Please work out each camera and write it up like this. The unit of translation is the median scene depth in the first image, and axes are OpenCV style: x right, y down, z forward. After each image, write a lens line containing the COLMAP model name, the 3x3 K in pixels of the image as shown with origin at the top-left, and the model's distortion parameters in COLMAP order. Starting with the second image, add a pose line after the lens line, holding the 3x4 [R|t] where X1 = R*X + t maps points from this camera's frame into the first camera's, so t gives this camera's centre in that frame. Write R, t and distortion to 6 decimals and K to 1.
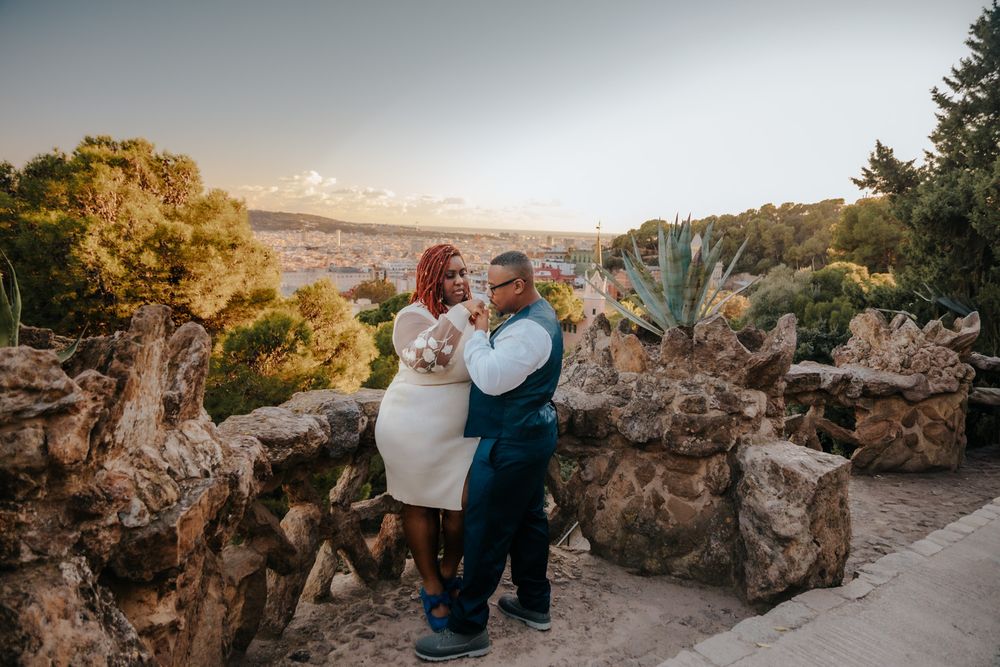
lens RADIAL K [[725.4, 0, 498.3], [0, 725.4, 342.9], [0, 0, 1]] dist [0.109793, -0.063351]
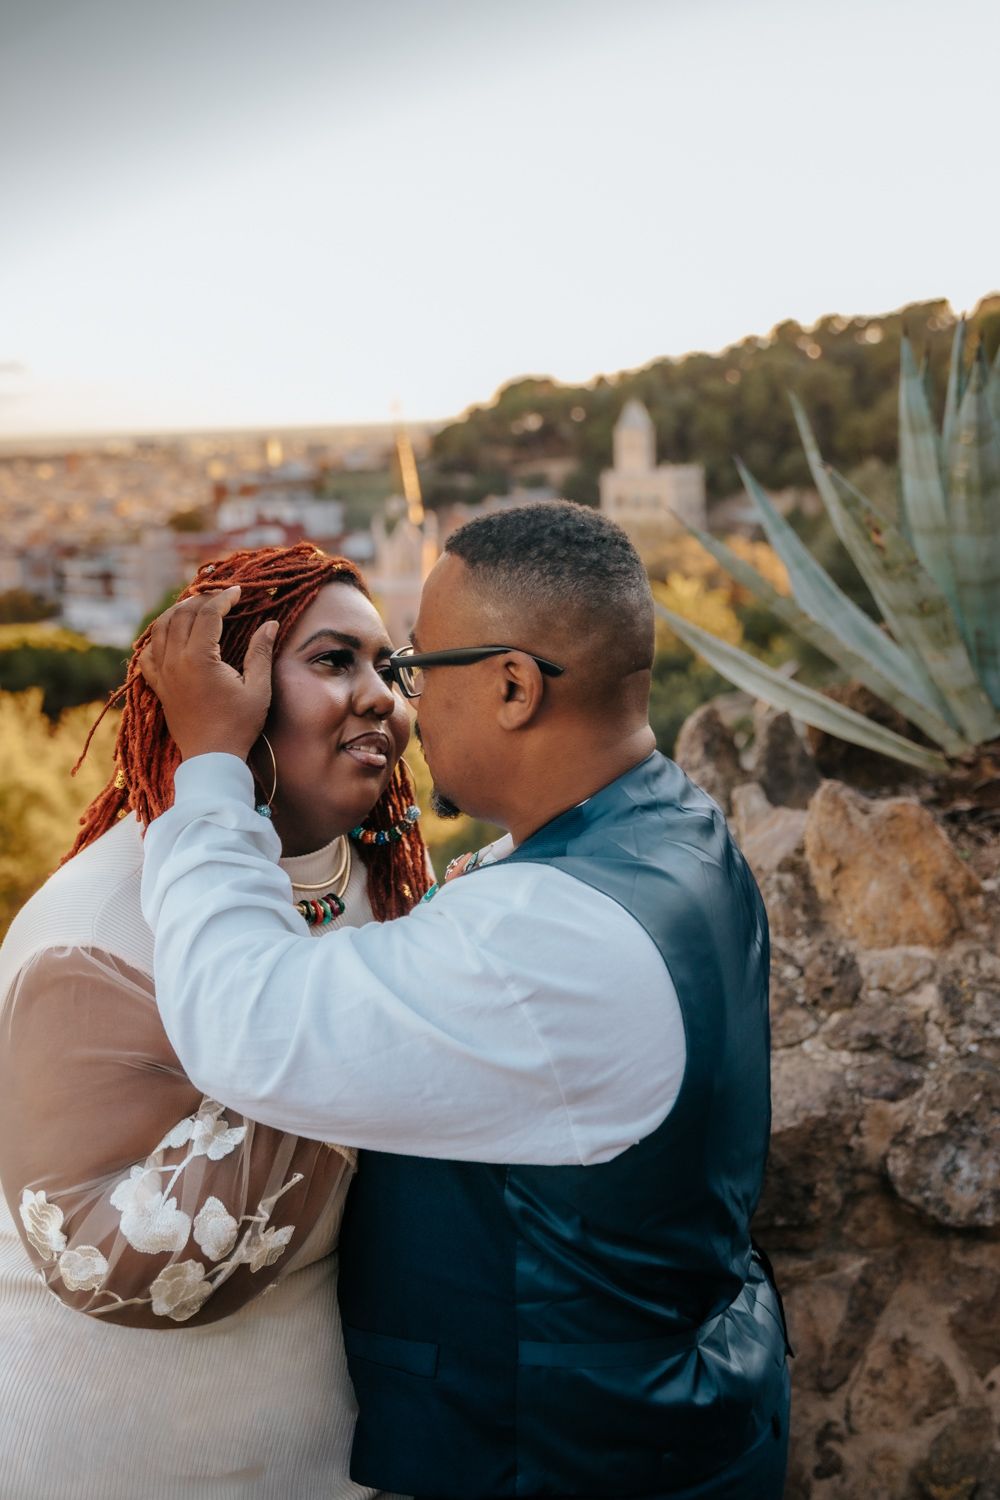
lens RADIAL K [[1794.3, 0, 504.2], [0, 1794.3, 741.1], [0, 0, 1]] dist [-0.066310, 0.000000]
pose [[0.975100, -0.119081, 0.187084, -0.058793], [0.114581, 0.992807, 0.034724, -0.066343], [-0.189874, -0.012423, 0.981730, 0.415379]]
